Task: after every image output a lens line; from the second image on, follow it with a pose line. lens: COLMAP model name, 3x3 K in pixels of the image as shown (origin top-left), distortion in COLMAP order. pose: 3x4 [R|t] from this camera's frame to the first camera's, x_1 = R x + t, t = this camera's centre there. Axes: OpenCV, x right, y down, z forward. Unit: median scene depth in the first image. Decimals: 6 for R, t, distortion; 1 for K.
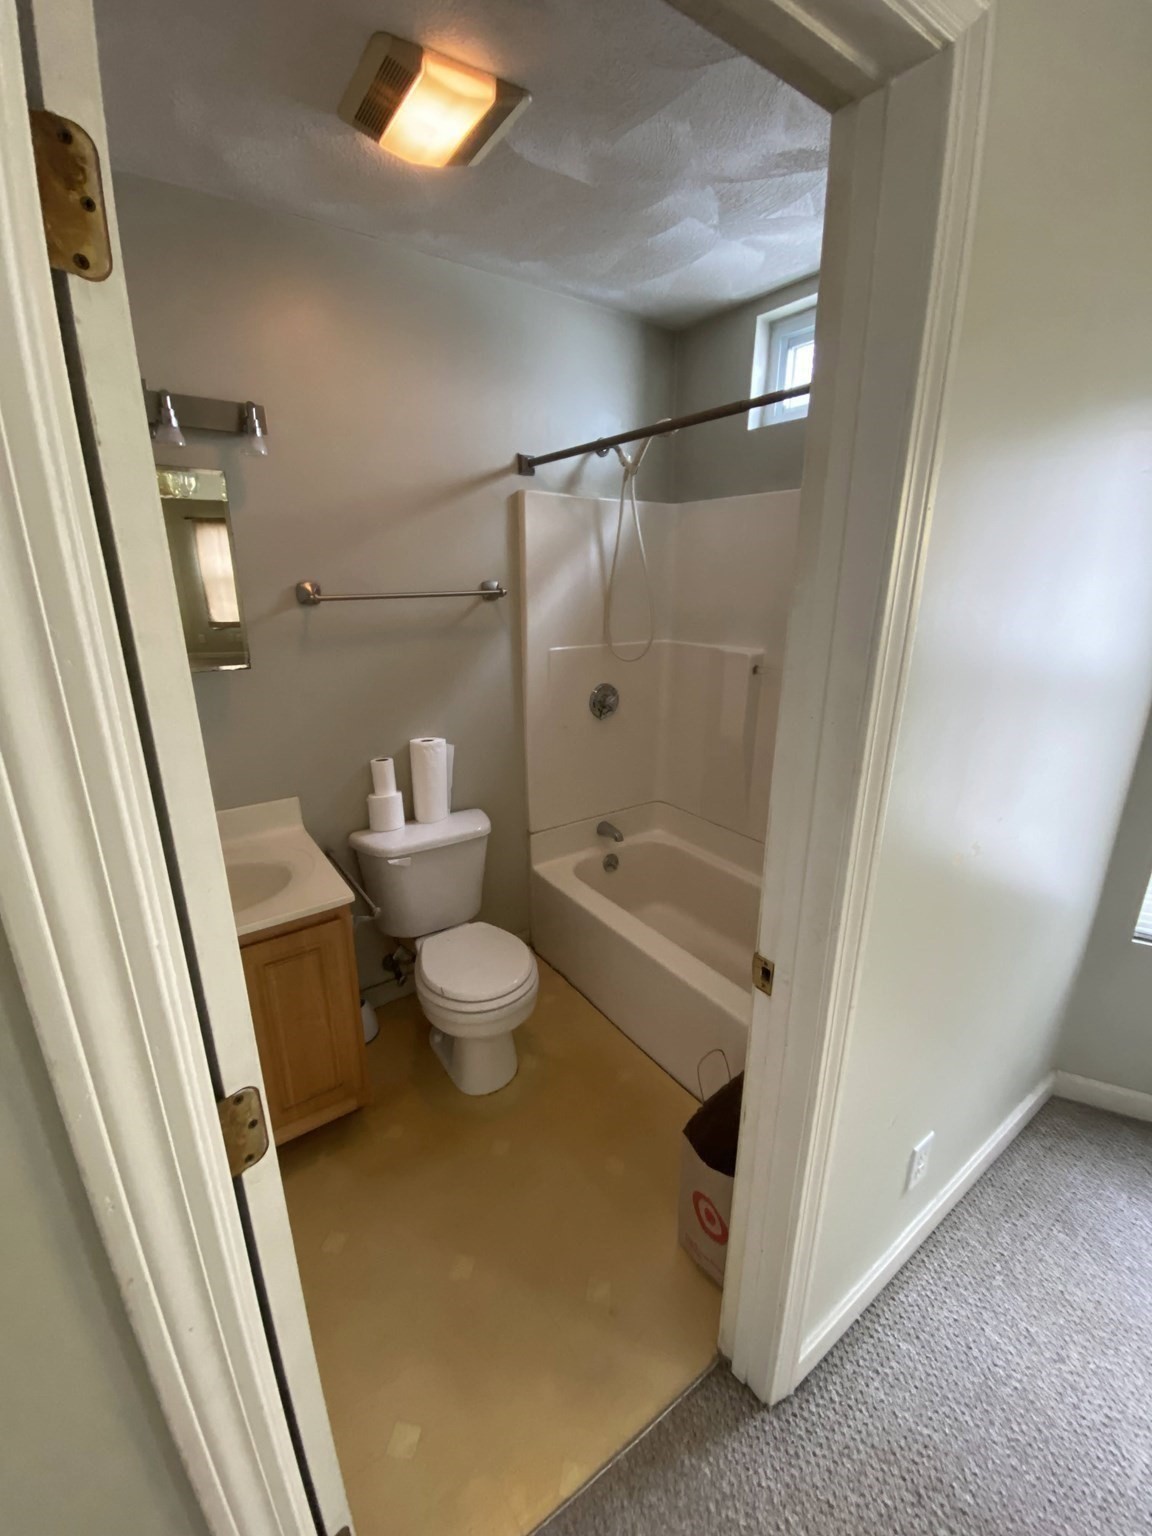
lens RADIAL K [[626.1, 0, 575.5], [0, 626.1, 764.1], [0, 0, 1]] dist [-0.001713, -0.013488]
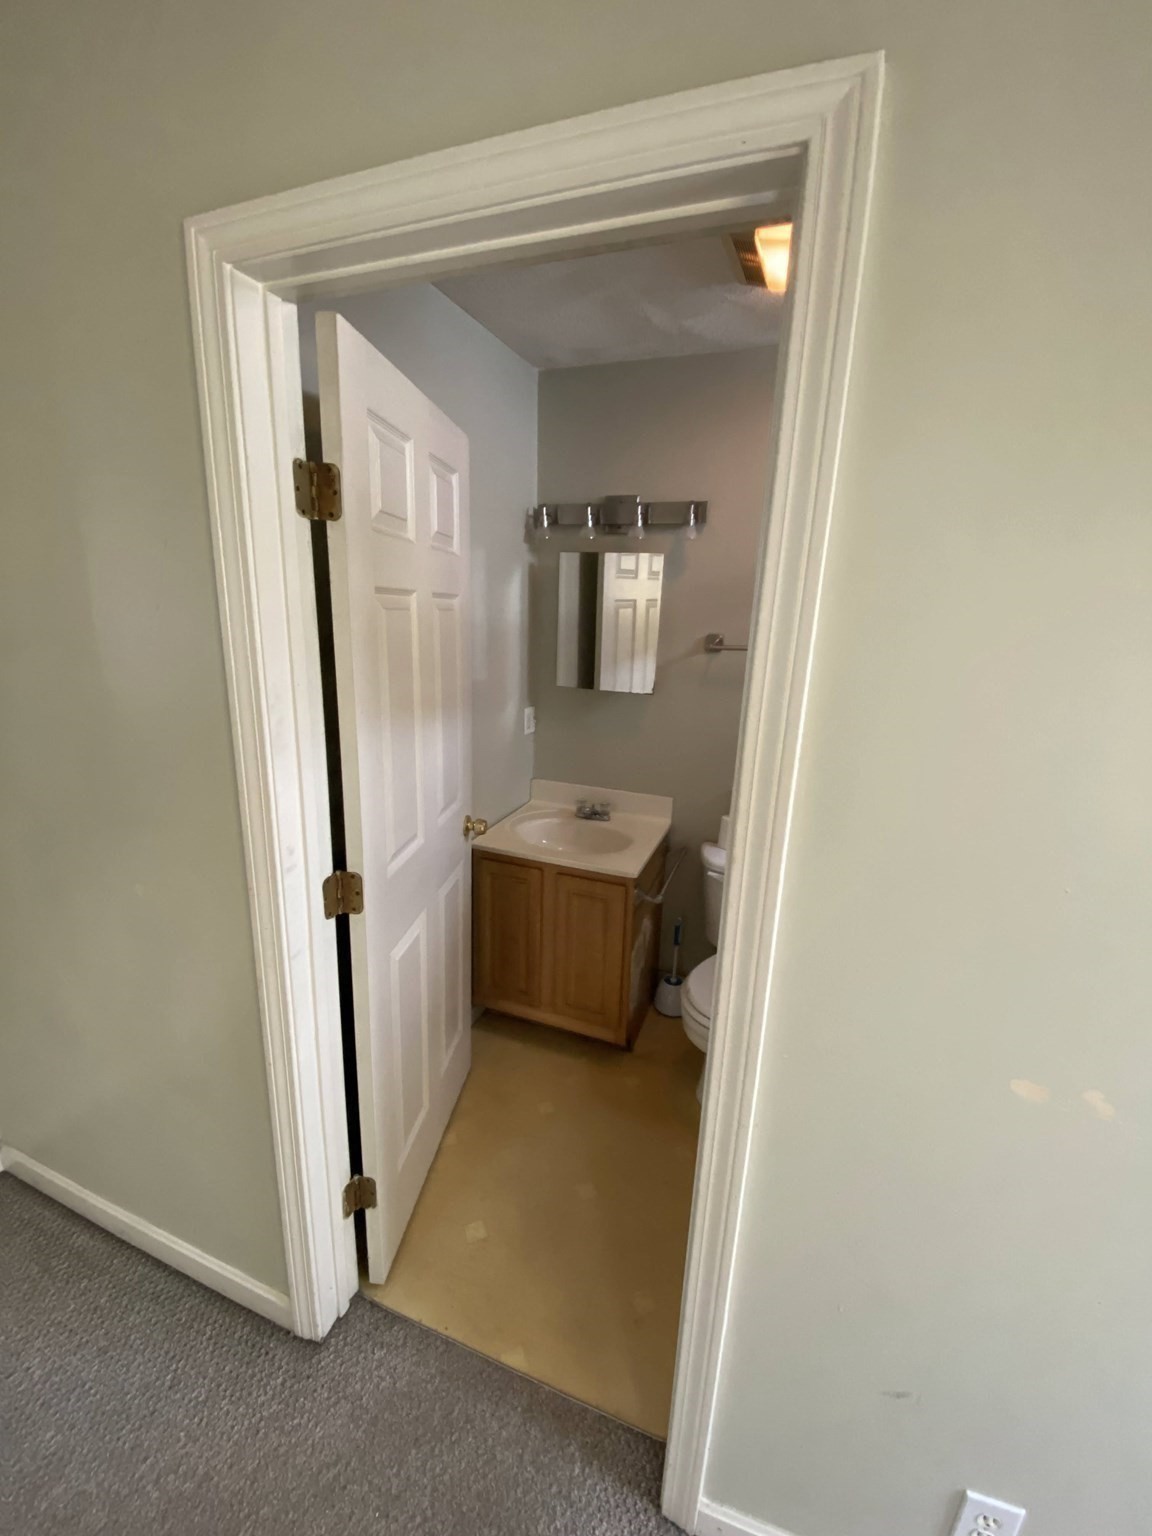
lens RADIAL K [[625.1, 0, 576.0], [0, 625.1, 768.0], [0, 0, 1]] dist [0.023621, -0.021644]
pose [[0.558317, 0.229509, -0.797250, 0.777334], [-0.279273, 0.956883, 0.079888, -0.093456], [0.781210, 0.178048, 0.598340, 0.129337]]
